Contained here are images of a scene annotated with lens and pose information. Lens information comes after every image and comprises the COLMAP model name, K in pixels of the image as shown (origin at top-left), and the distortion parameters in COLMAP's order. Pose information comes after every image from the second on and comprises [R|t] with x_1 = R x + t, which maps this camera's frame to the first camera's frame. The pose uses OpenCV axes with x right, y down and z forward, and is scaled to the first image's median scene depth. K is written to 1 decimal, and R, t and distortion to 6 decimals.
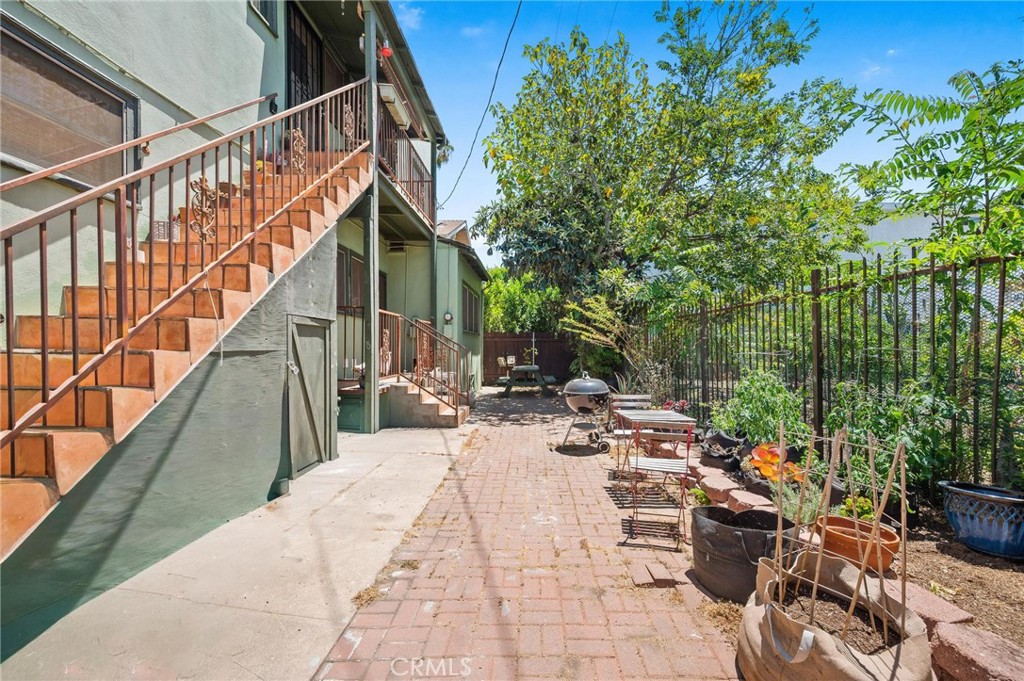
lens RADIAL K [[406.8, 0, 504.7], [0, 406.8, 355.8], [0, 0, 1]] dist [-0.001136, 0.000319]
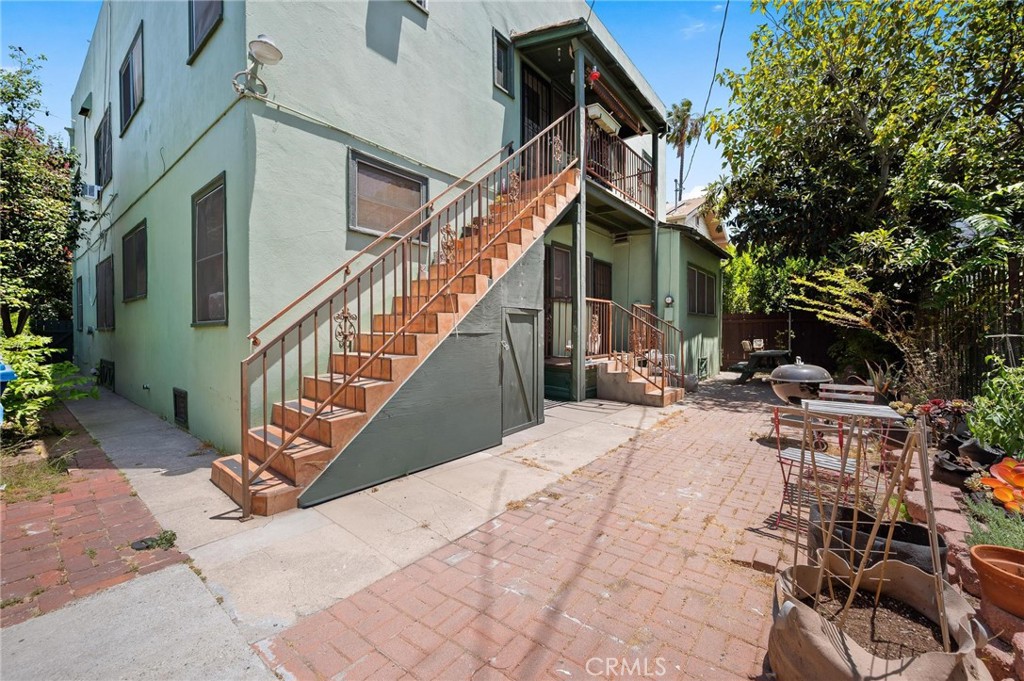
lens RADIAL K [[406.8, 0, 518.6], [0, 406.8, 337.6], [0, 0, 1]] dist [-0.001136, 0.000319]
pose [[0.813679, 0.003903, -0.581302, 0.254383], [-0.005976, 0.999981, -0.001651, 0.003350], [0.581284, 0.004817, 0.813686, -0.080524]]
